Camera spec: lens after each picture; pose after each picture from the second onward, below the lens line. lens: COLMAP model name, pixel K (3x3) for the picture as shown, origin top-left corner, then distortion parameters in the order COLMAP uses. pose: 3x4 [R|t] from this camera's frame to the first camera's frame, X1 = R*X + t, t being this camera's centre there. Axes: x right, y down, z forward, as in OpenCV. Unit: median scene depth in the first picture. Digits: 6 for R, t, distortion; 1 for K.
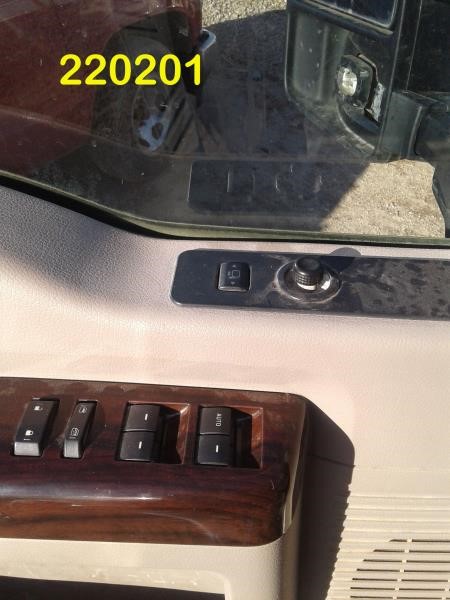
lens RADIAL K [[580.7, 0, 225.3], [0, 580.7, 299.9], [0, 0, 1]] dist [0.006763, 0.000000]
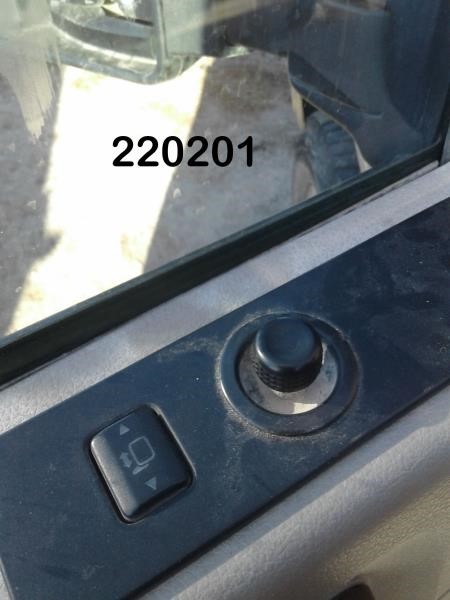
lens RADIAL K [[580.7, 0, 224.6], [0, 580.7, 300.3], [0, 0, 1]] dist [0.006763, 0.000000]
pose [[0.820407, -0.463503, 0.334808, -0.019017], [0.424448, 0.886028, 0.186543, -0.176606], [-0.383113, -0.010933, 0.923637, 0.597549]]
